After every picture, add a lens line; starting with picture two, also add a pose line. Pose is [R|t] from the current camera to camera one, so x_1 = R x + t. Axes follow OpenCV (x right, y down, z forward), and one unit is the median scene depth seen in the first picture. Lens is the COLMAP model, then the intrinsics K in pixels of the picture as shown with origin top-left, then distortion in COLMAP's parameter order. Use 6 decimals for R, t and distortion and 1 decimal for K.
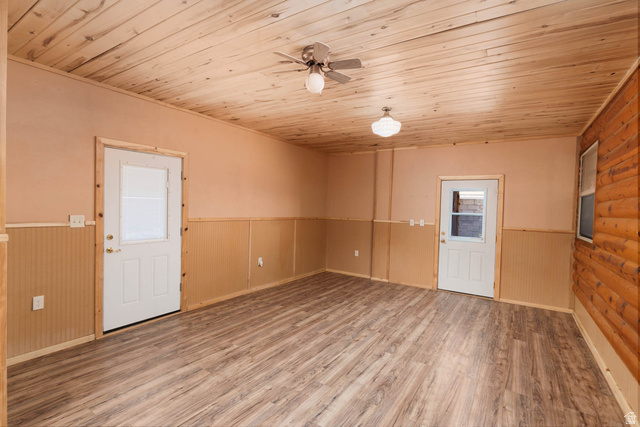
lens RADIAL K [[307.9, 0, 319.2], [0, 307.9, 215.3], [0, 0, 1]] dist [0.004060, -0.000793]
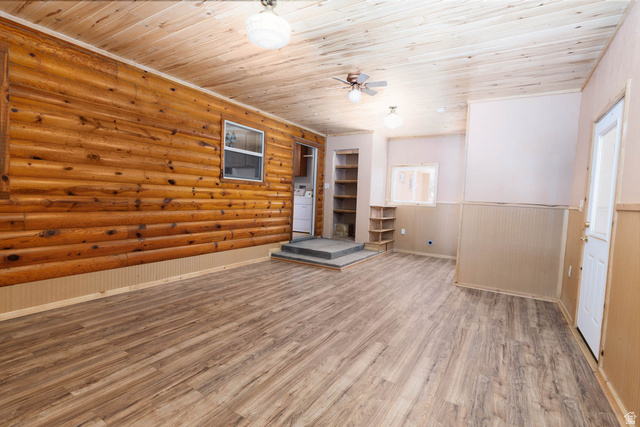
lens RADIAL K [[307.9, 0, 319.7], [0, 307.9, 214.2], [0, 0, 1]] dist [0.004060, -0.000793]
pose [[-0.996972, -0.072769, -0.027416, 0.107425], [-0.074754, 0.993978, 0.080119, 0.026923], [0.021421, 0.081926, -0.996408, 1.731987]]
